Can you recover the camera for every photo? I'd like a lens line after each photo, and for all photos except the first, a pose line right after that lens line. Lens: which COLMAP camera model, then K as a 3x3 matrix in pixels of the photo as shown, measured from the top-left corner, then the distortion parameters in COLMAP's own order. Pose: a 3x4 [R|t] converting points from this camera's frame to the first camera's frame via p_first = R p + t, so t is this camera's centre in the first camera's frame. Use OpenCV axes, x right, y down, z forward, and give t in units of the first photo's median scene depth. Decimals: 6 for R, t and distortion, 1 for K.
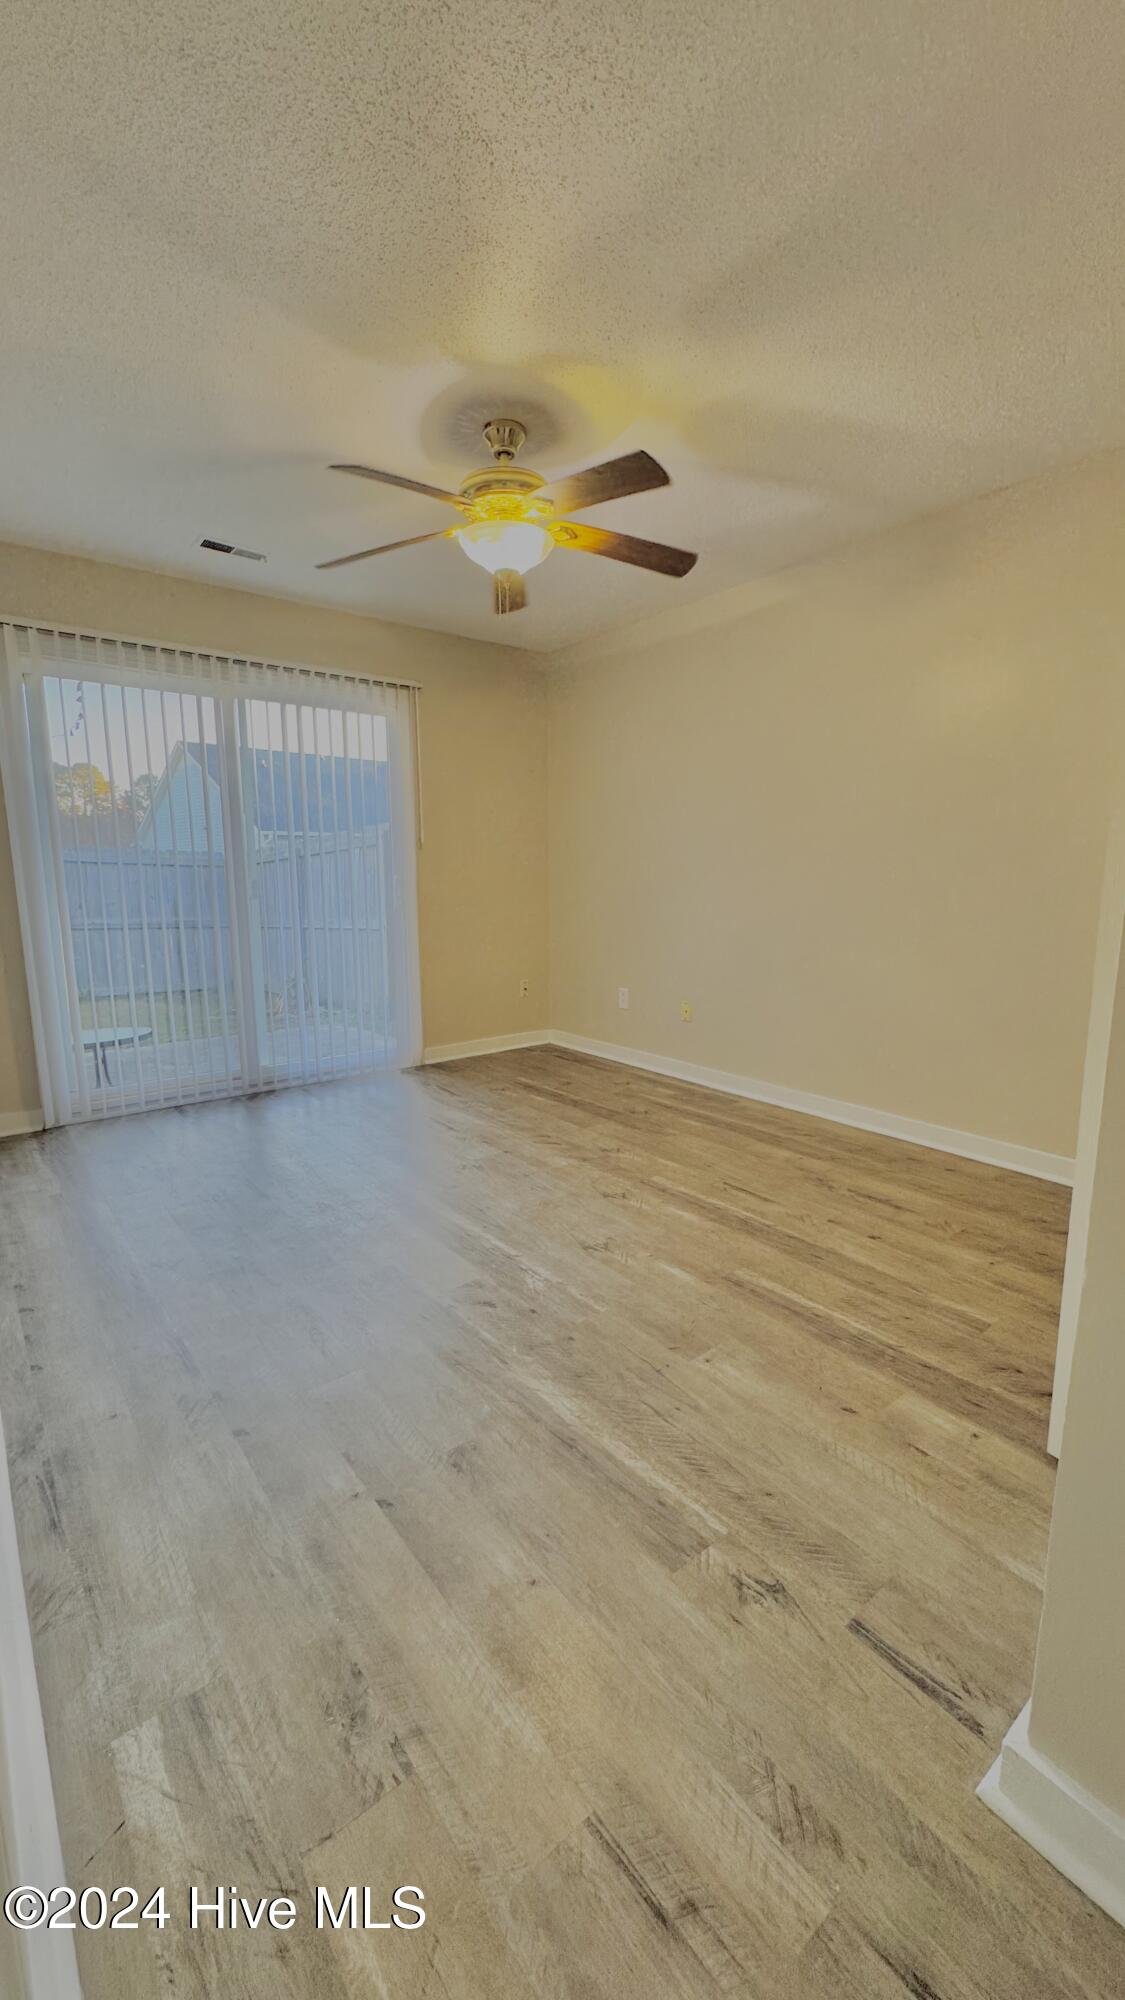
lens RADIAL K [[795.3, 0, 563.1], [0, 795.3, 999.9], [0, 0, 1]] dist [-0.000798, 0.000789]
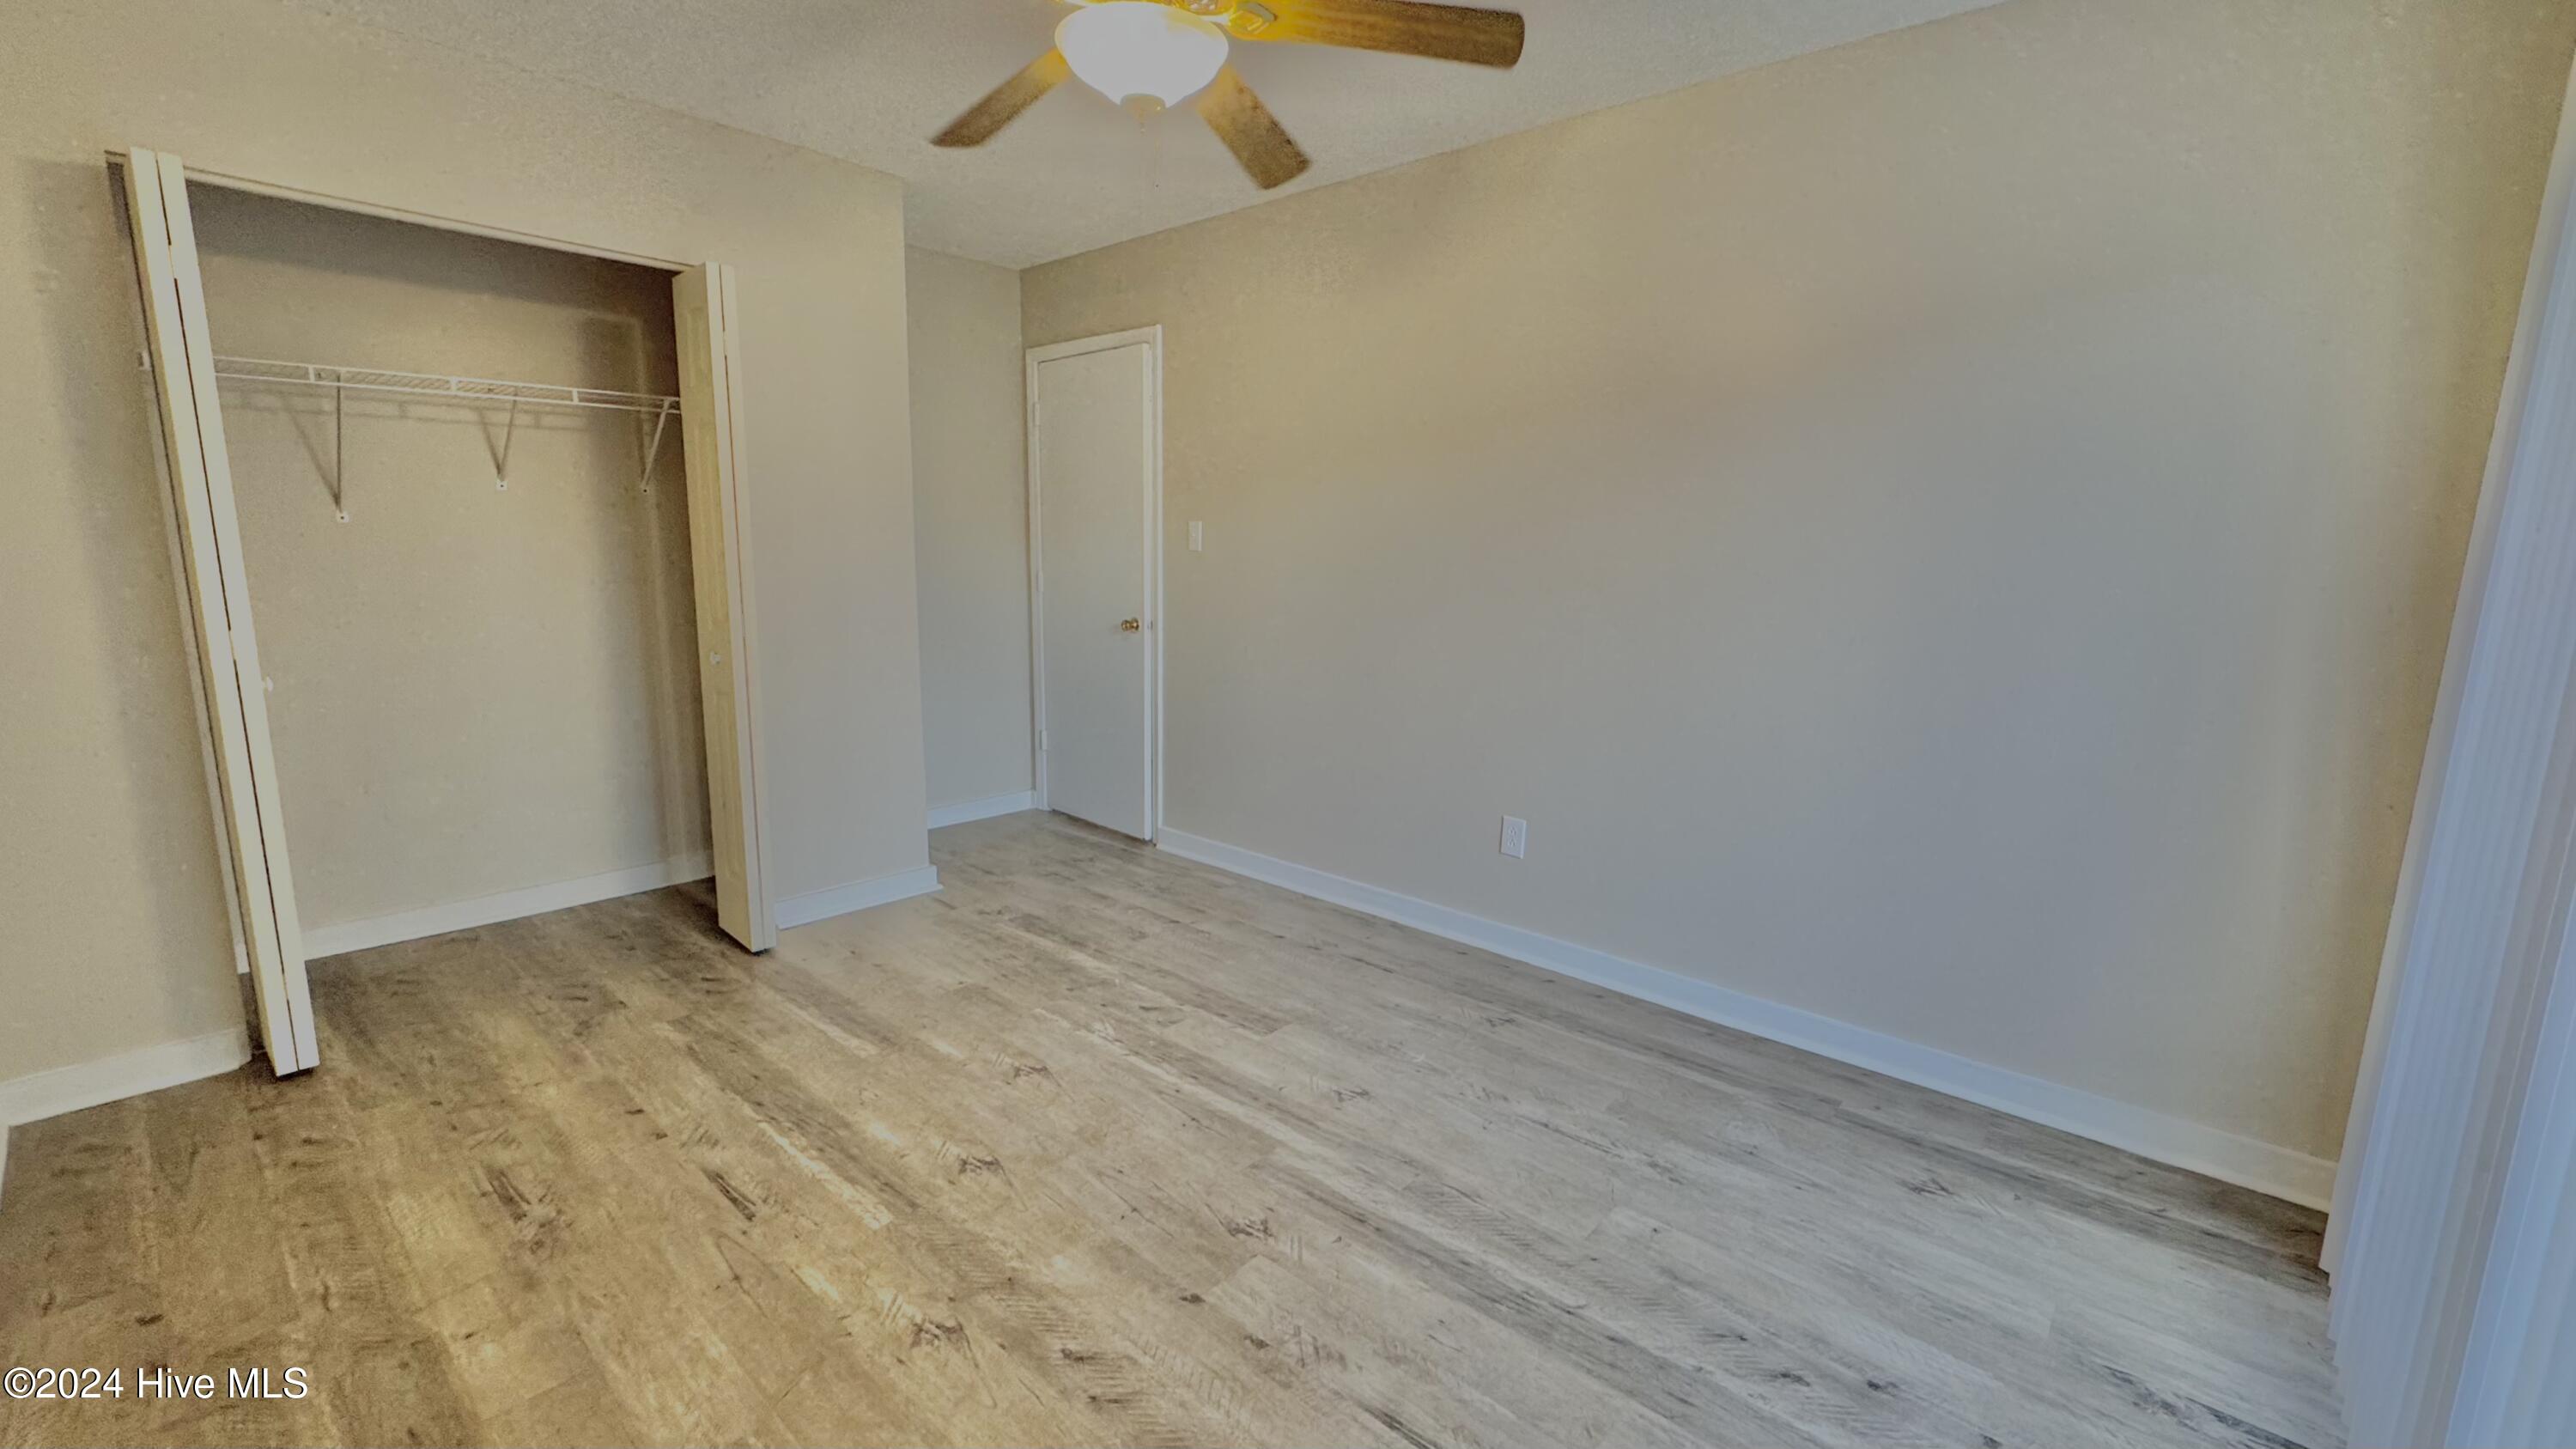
lens RADIAL K [[1024.5, 0, 1286.6], [0, 1024.5, 724.5], [0, 0, 1]] dist [-0.000798, 0.000789]
pose [[-0.984568, 0.017832, -0.174094, -0.041604], [-0.041209, 0.943199, 0.329661, -0.393762], [0.170084, 0.331748, -0.927909, 1.974319]]
